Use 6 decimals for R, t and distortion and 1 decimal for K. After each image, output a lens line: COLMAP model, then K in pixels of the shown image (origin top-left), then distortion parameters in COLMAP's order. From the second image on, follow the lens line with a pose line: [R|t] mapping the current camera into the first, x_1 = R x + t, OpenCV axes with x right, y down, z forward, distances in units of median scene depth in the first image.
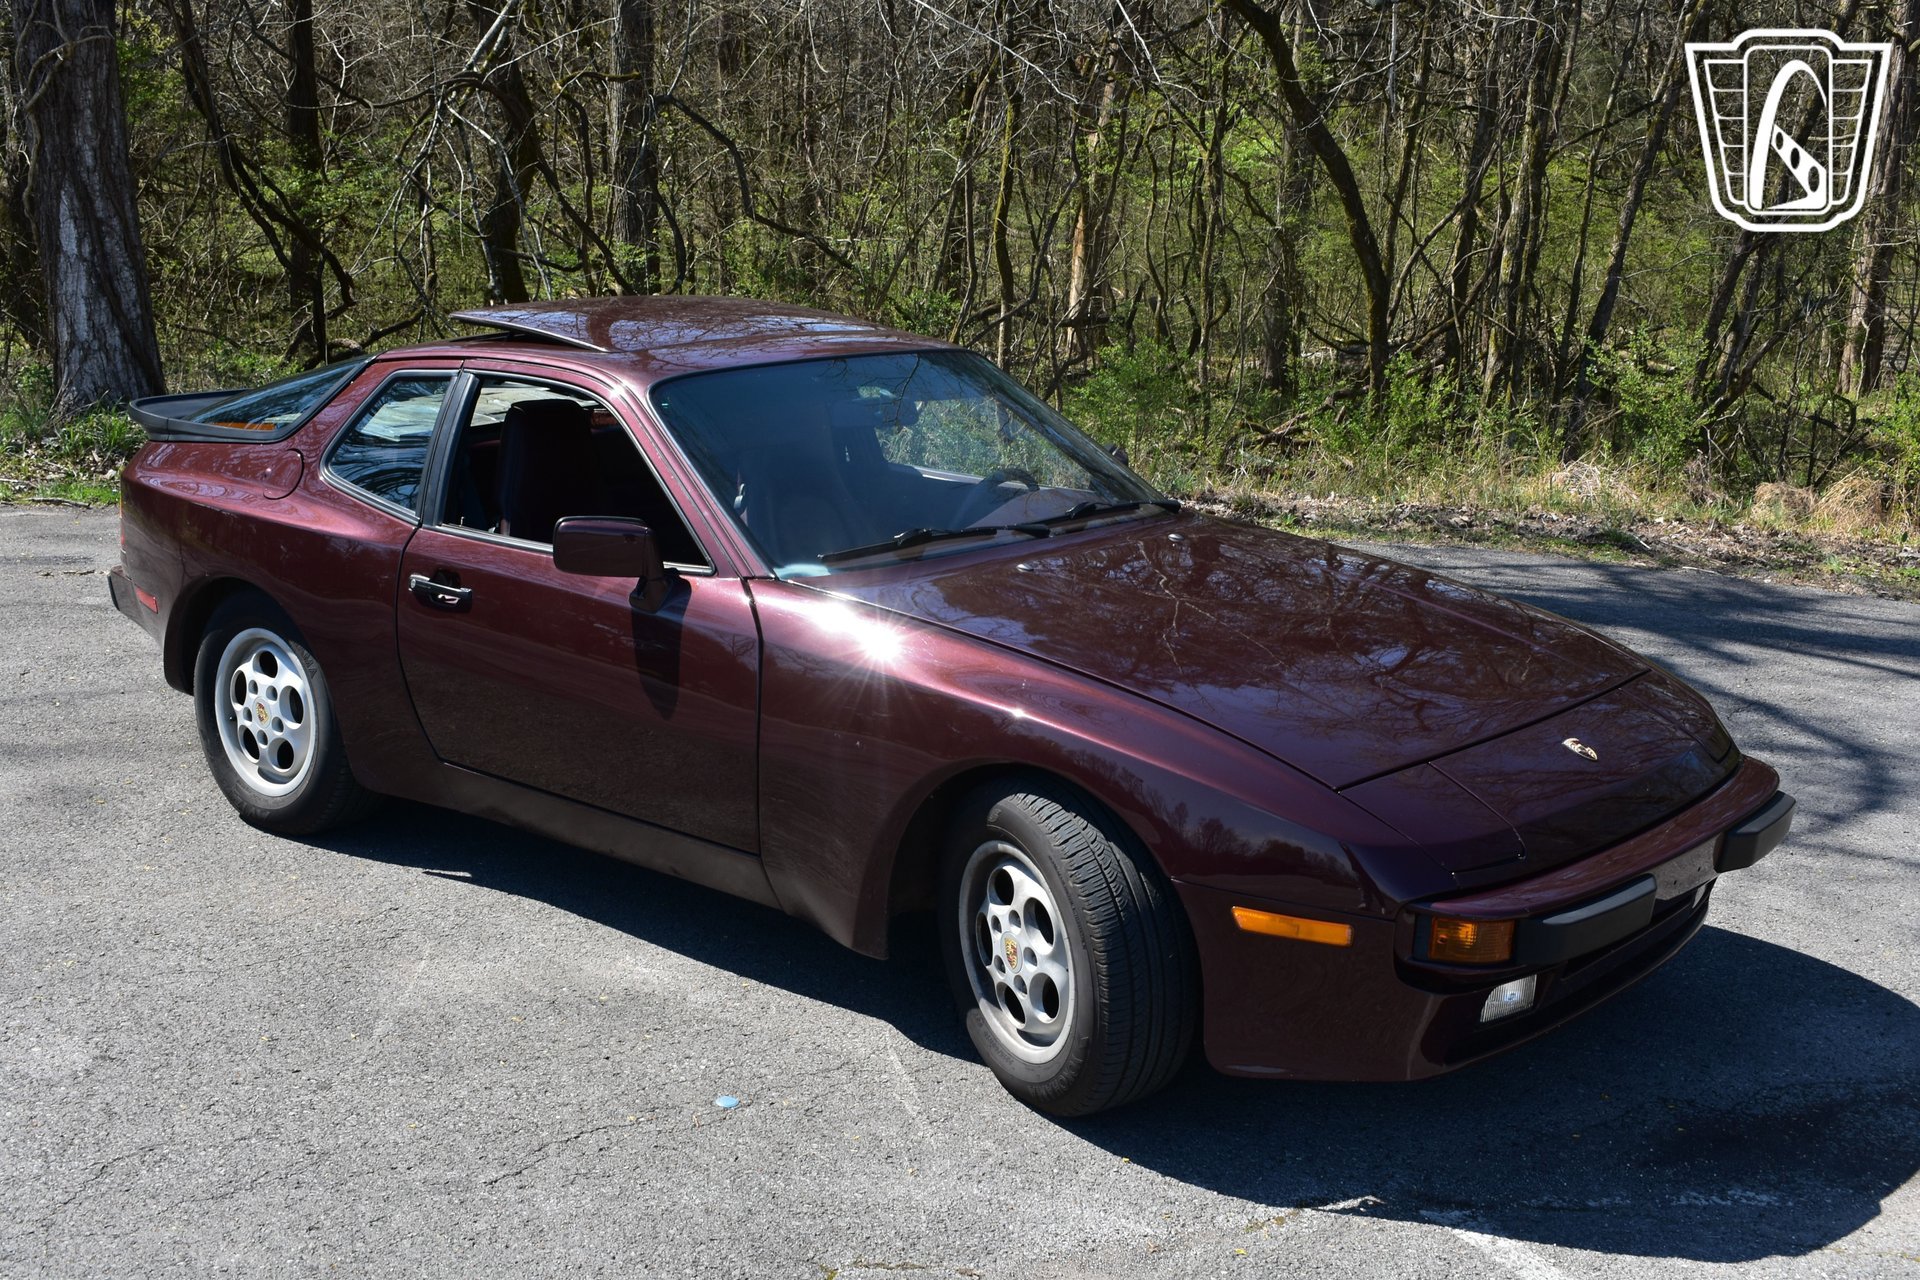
lens RADIAL K [[2349.4, 0, 966.3], [0, 2349.4, 640.2], [0, 0, 1]] dist [-0.029359, 0.000000]
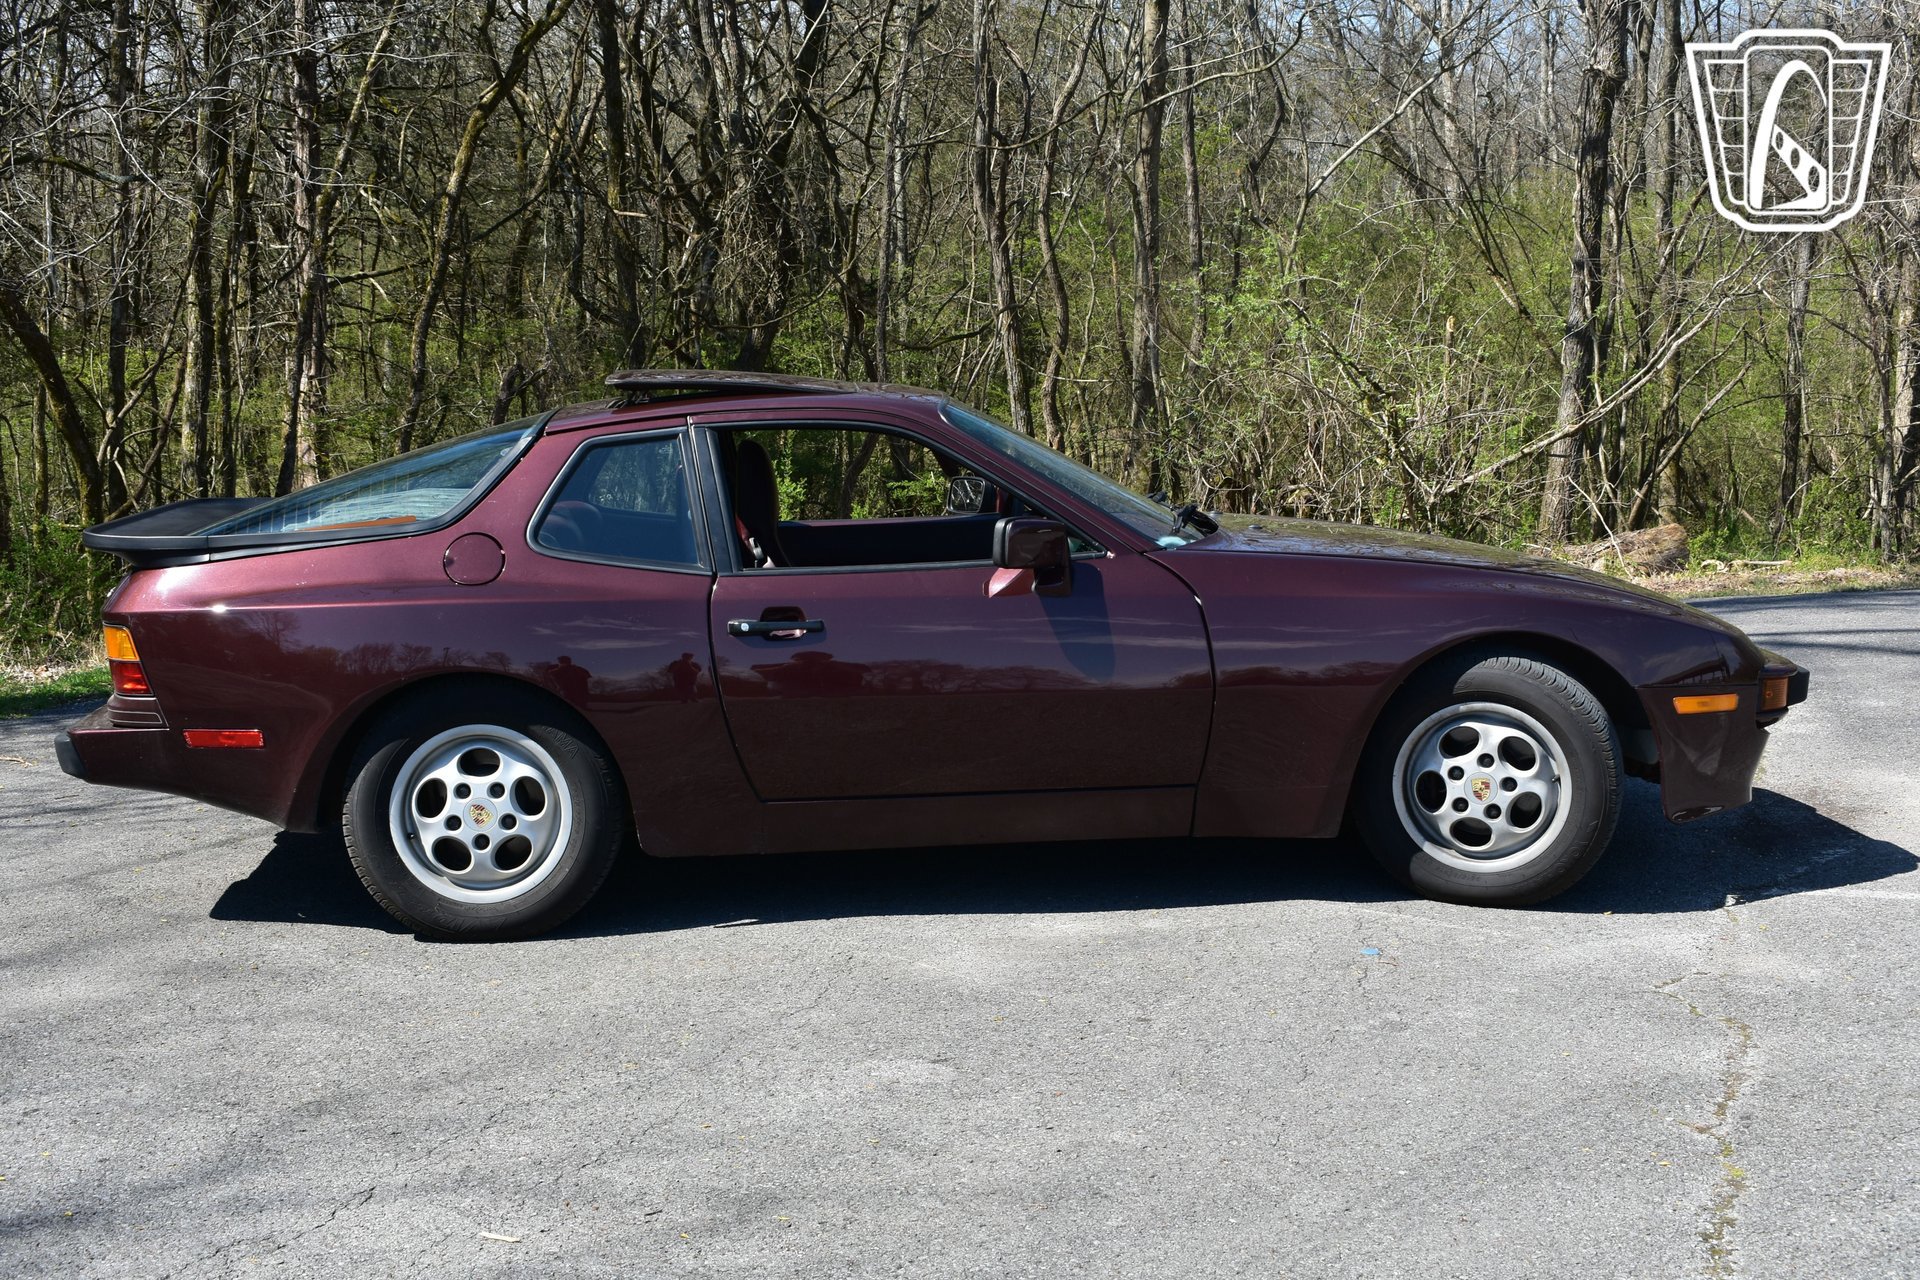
lens RADIAL K [[2349.4, 0, 952.9], [0, 2349.4, 635.9], [0, 0, 1]] dist [-0.029359, 0.000000]
pose [[0.726336, -0.129106, 0.675105, -0.916193], [0.191256, 0.981373, -0.018094, 0.016077], [-0.660194, 0.142260, 0.737500, 0.200757]]
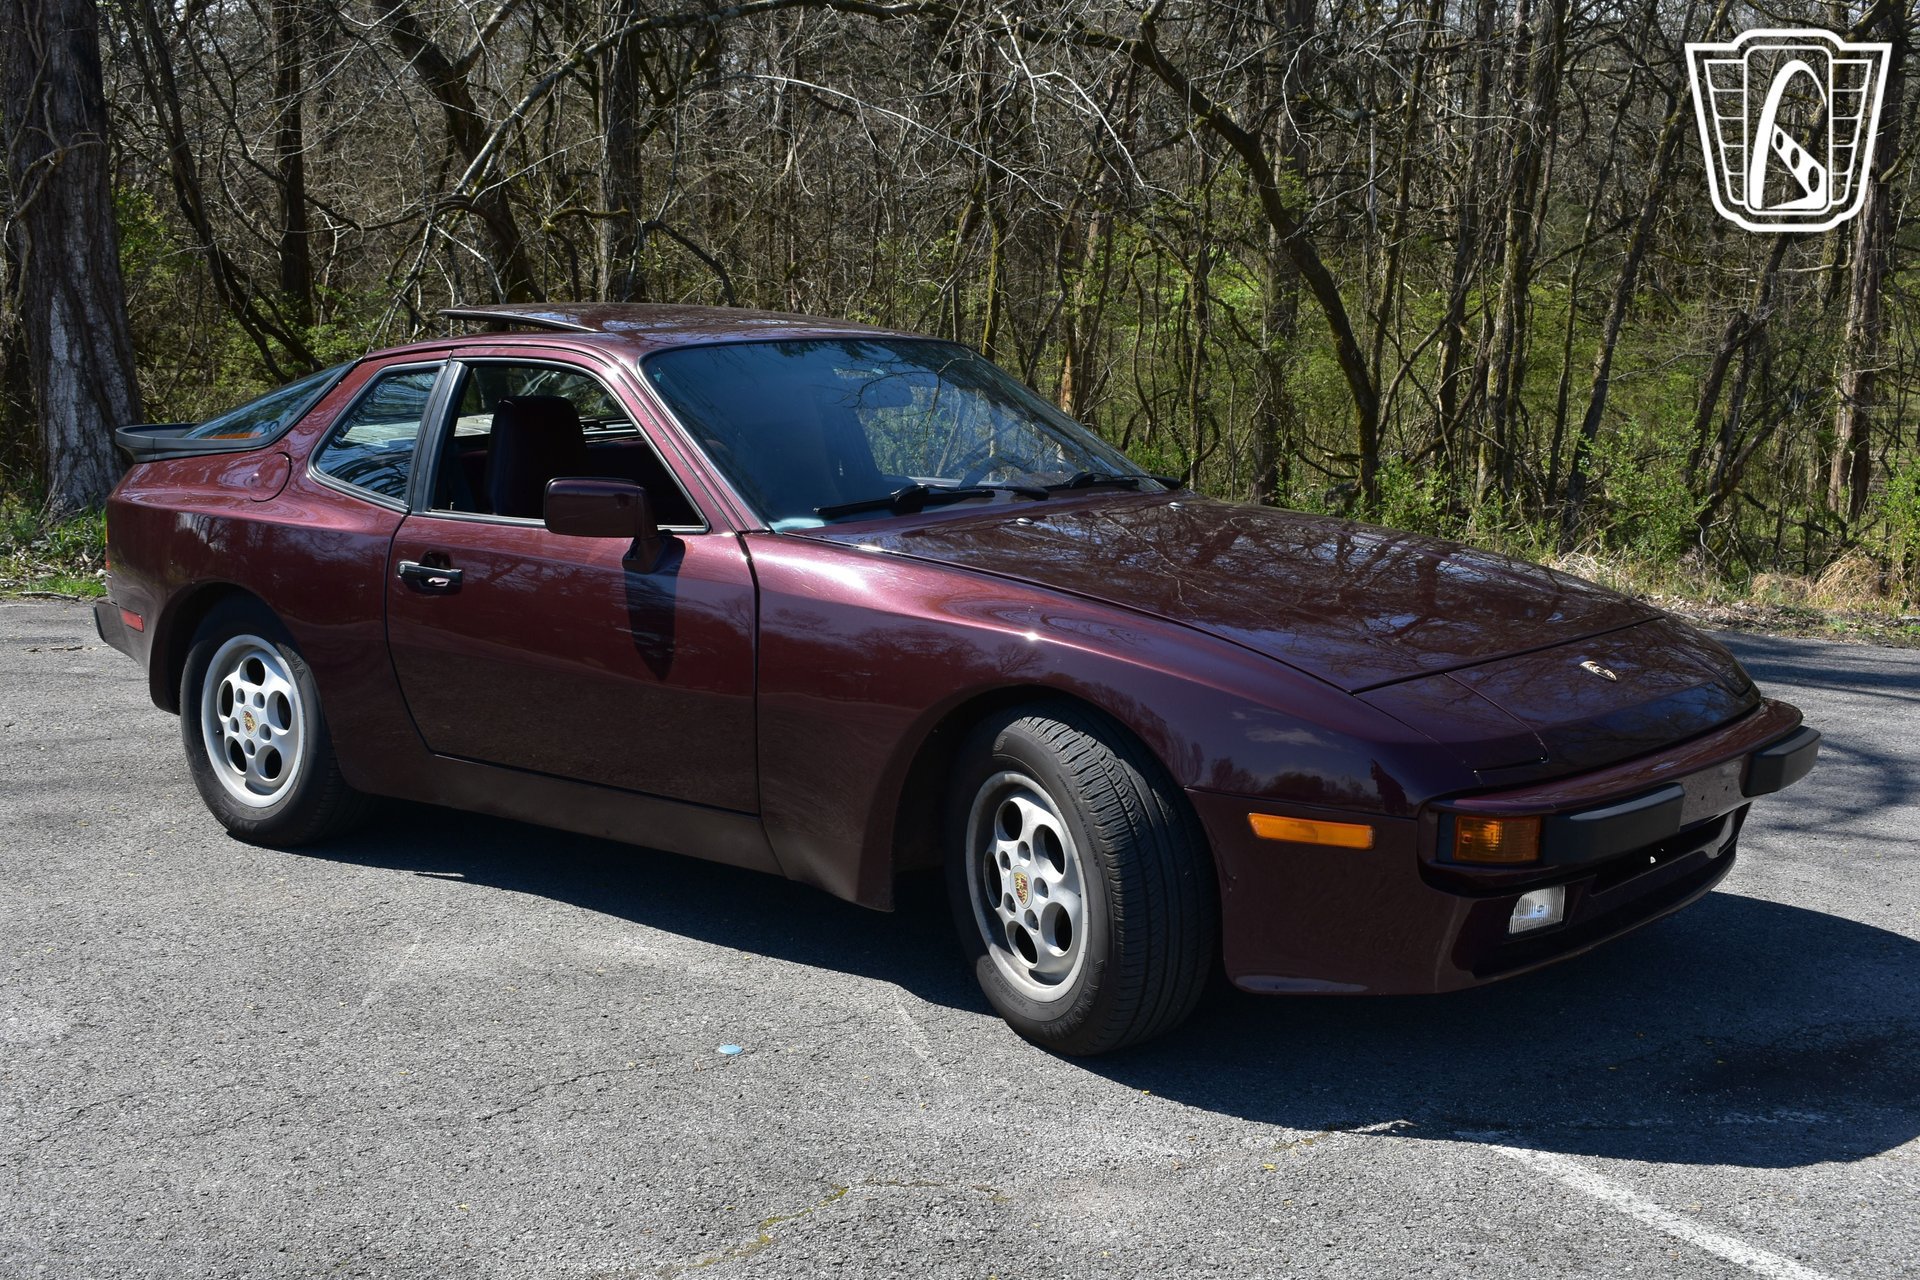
lens RADIAL K [[2349.4, 0, 966.6], [0, 2349.4, 644.4], [0, 0, 1]] dist [-0.029359, 0.000000]
pose [[0.999727, -0.023185, 0.003013, -0.003467], [0.023345, 0.996976, -0.074114, 0.091224], [-0.001285, 0.074164, 0.997245, 0.023779]]
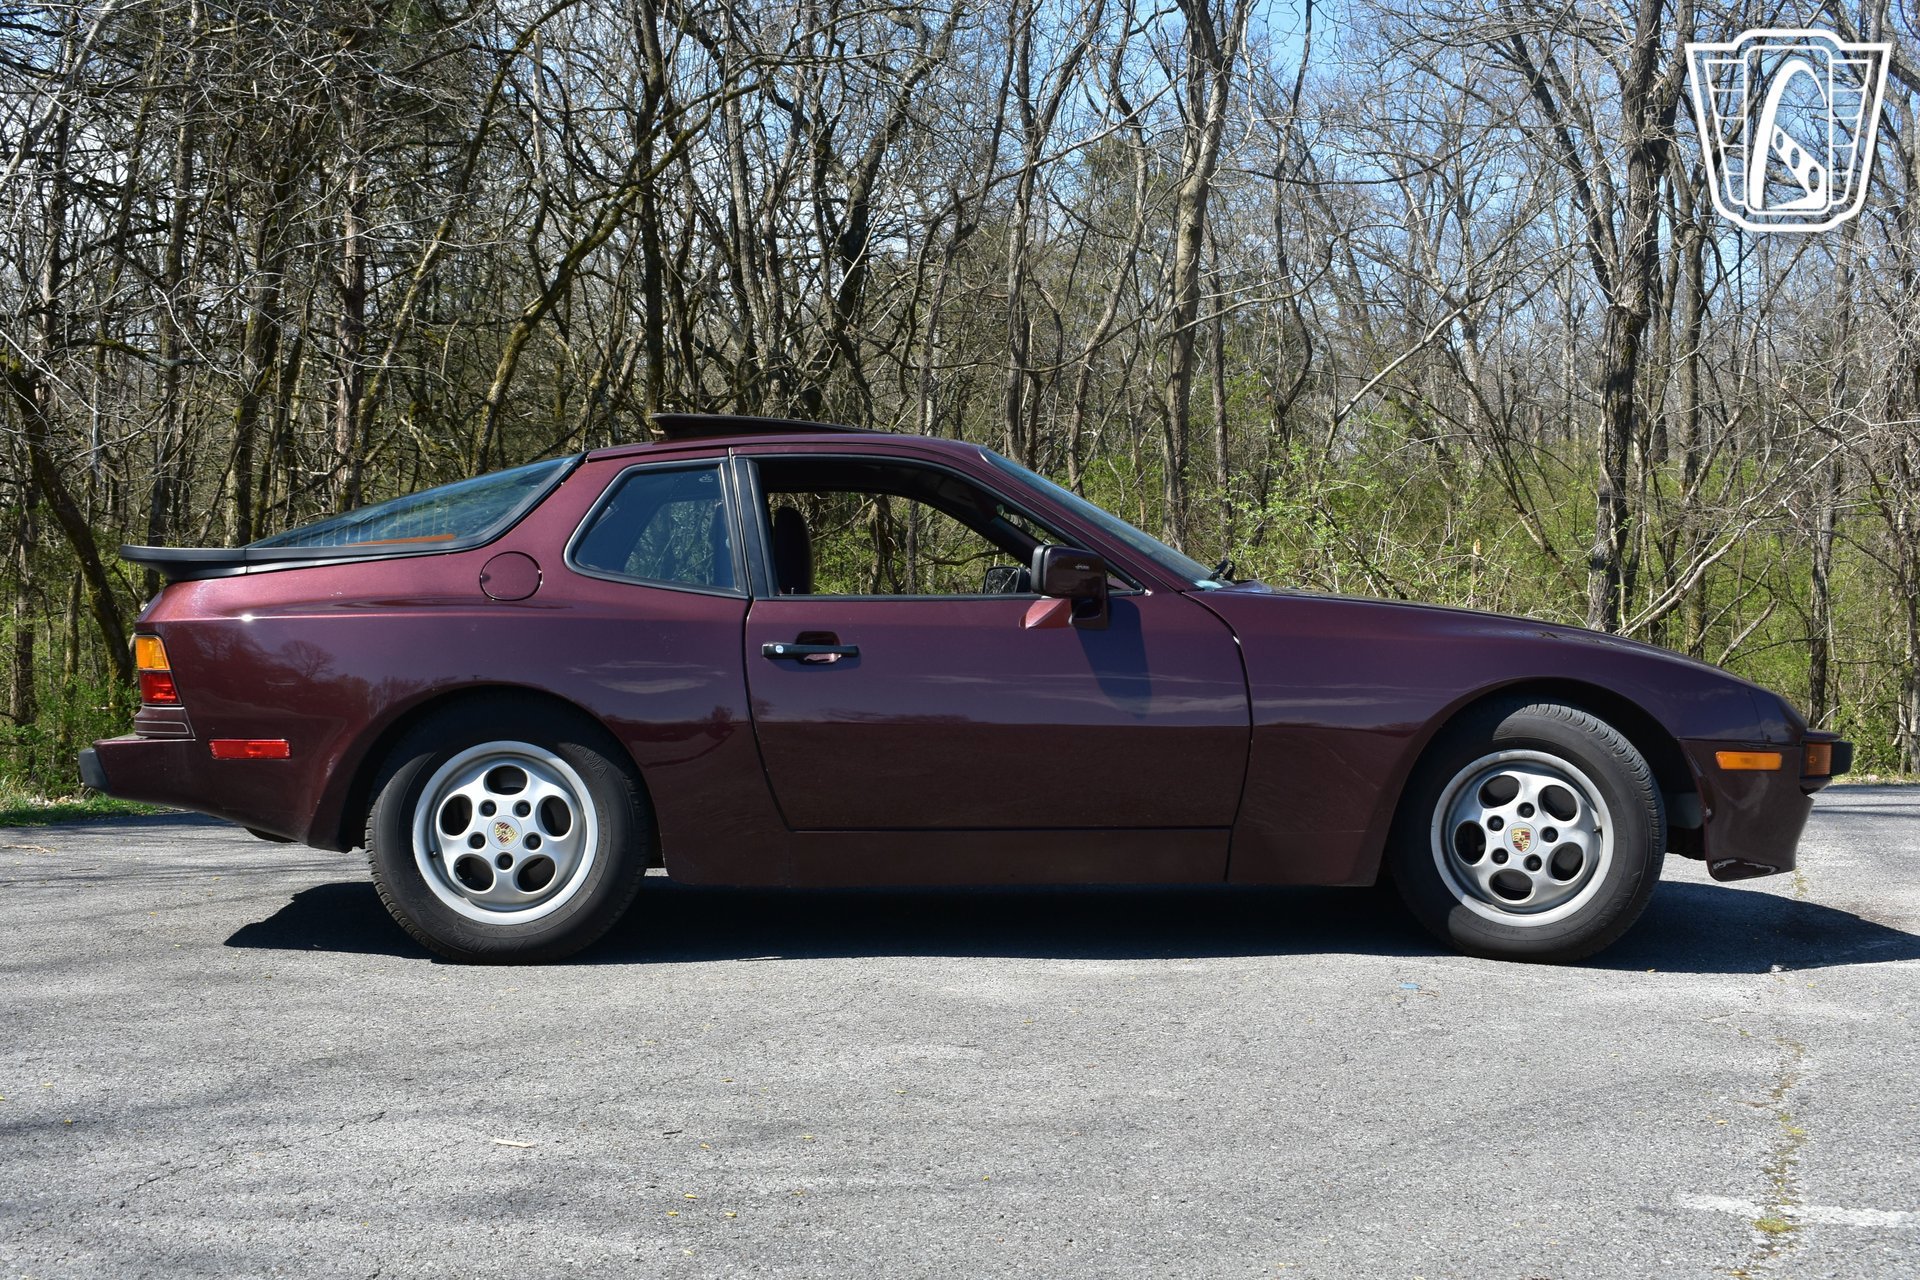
lens RADIAL K [[2349.4, 0, 955.8], [0, 2349.4, 636.1], [0, 0, 1]] dist [-0.029359, 0.000000]
pose [[0.733696, -0.034023, 0.678625, -0.925095], [0.166025, 0.977449, -0.130493, 0.122442], [-0.658882, 0.208411, 0.722800, 0.229935]]
